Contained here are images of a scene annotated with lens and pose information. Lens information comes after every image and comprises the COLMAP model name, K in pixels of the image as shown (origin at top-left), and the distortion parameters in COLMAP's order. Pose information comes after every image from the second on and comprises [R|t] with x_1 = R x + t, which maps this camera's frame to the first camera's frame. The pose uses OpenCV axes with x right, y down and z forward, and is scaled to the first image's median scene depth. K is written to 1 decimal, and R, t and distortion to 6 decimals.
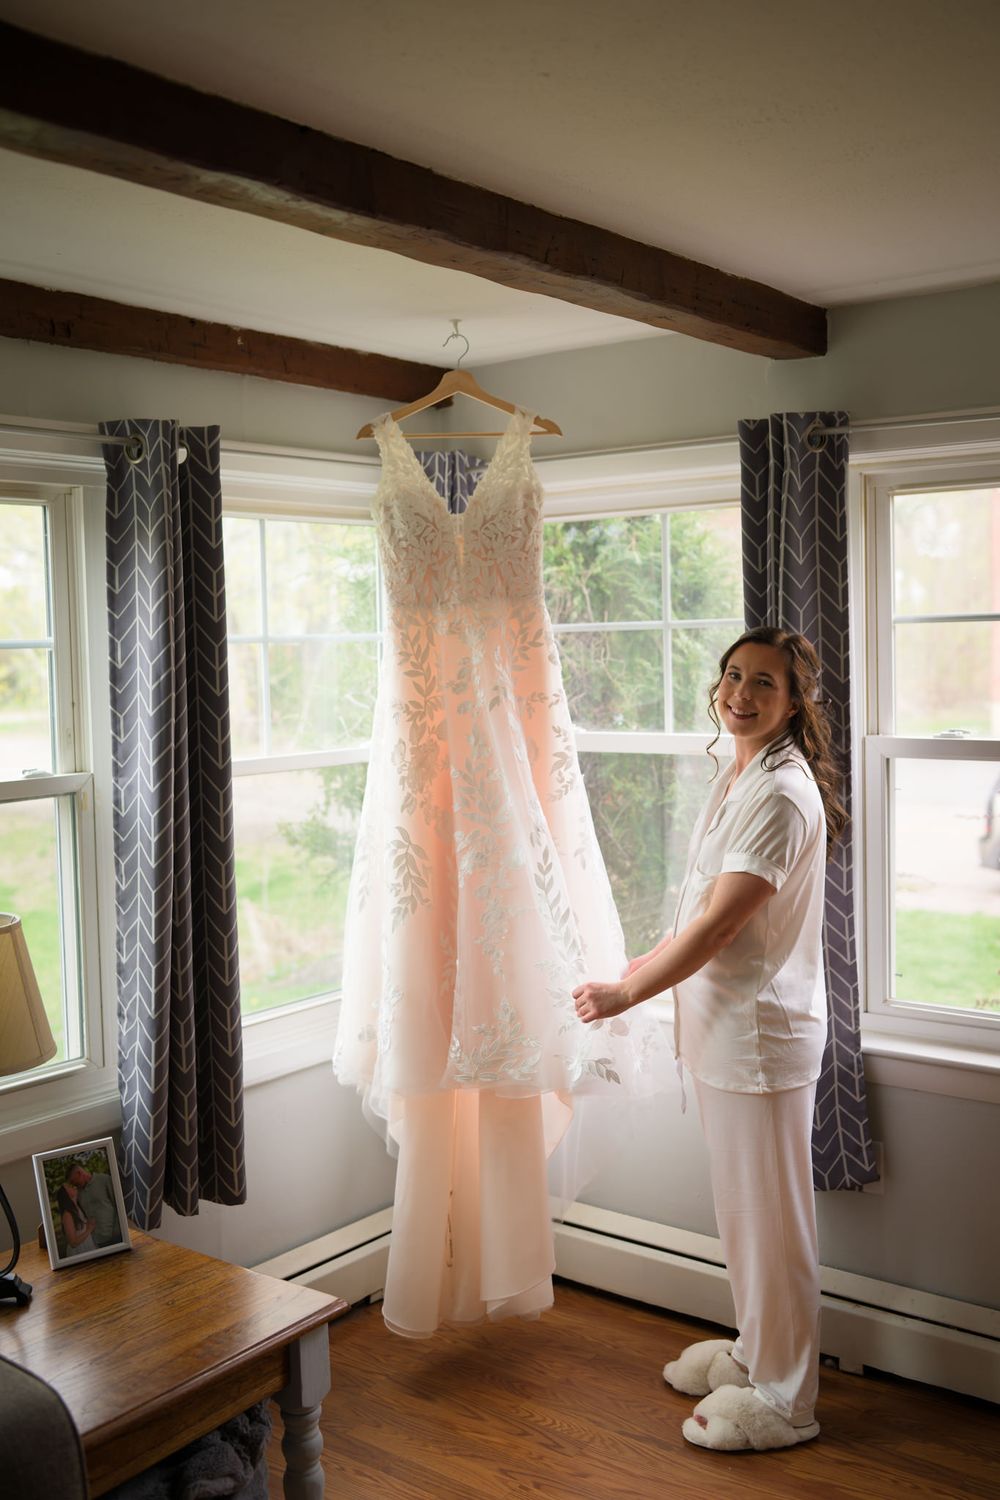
lens RADIAL K [[1550.2, 0, 491.3], [0, 1550.2, 755.0], [0, 0, 1]] dist [-0.013572, 0.000000]
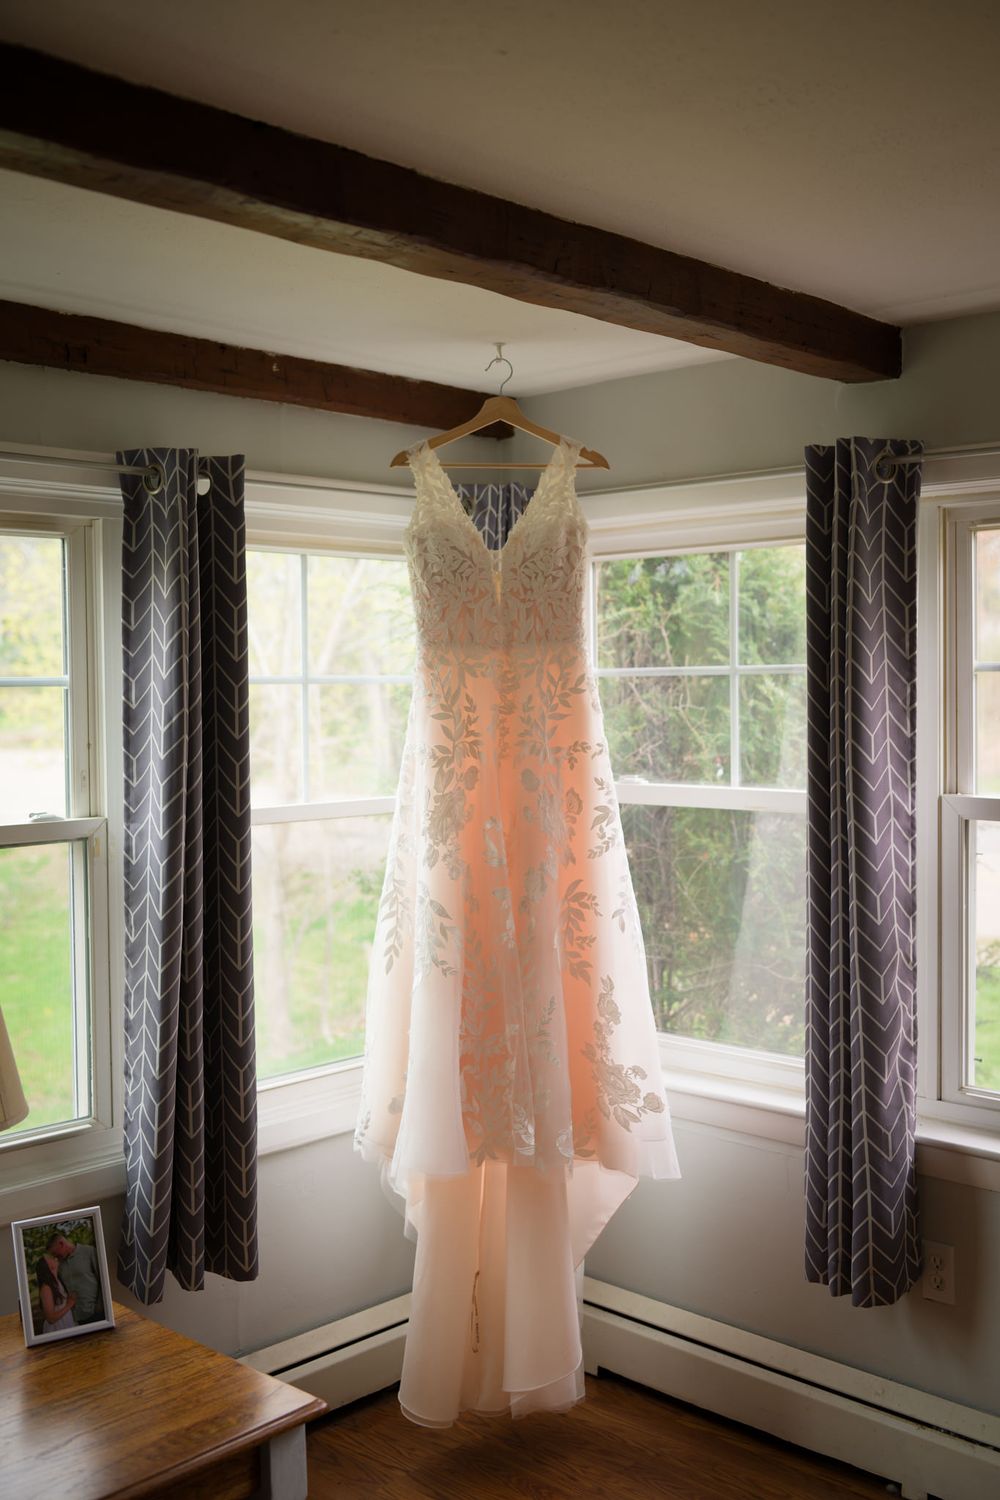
lens RADIAL K [[1550.2, 0, 501.1], [0, 1550.2, 760.2], [0, 0, 1]] dist [-0.013572, 0.000000]
pose [[0.994806, 0.017931, -0.100194, 0.080342], [-0.020318, 0.999532, -0.022849, -0.007112], [0.099738, 0.024766, 0.994706, 0.075595]]
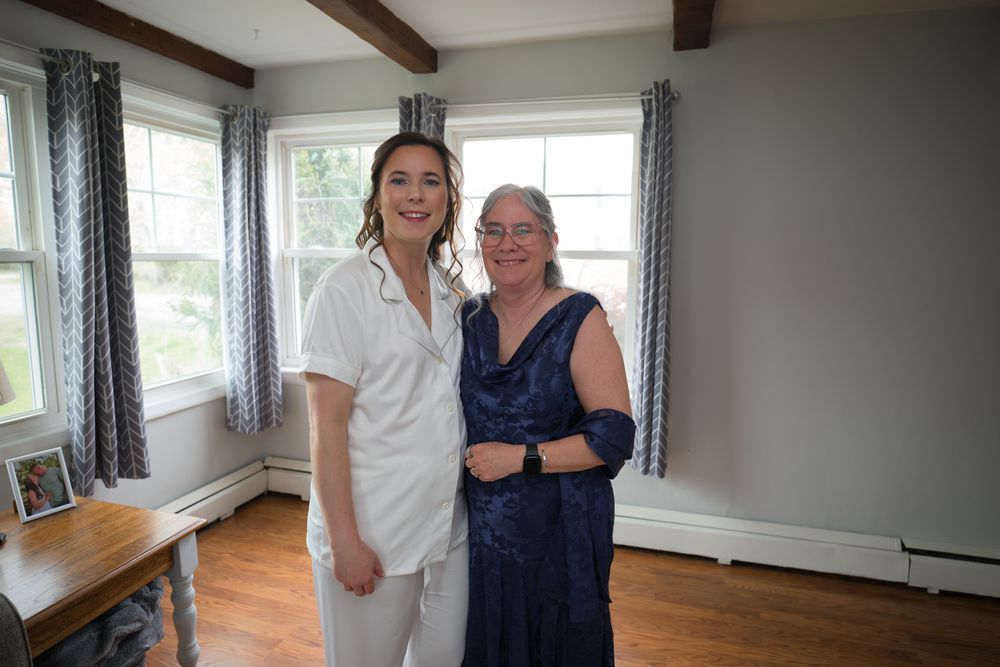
lens RADIAL K [[583.5, 0, 499.9], [0, 583.5, 337.7], [0, 0, 1]] dist [-0.033546, 0.008692]
pose [[0.929811, -0.018077, 0.367593, -0.011033], [-0.004872, 0.998101, 0.061407, 0.069778], [-0.368005, -0.058887, 0.927957, 0.182992]]
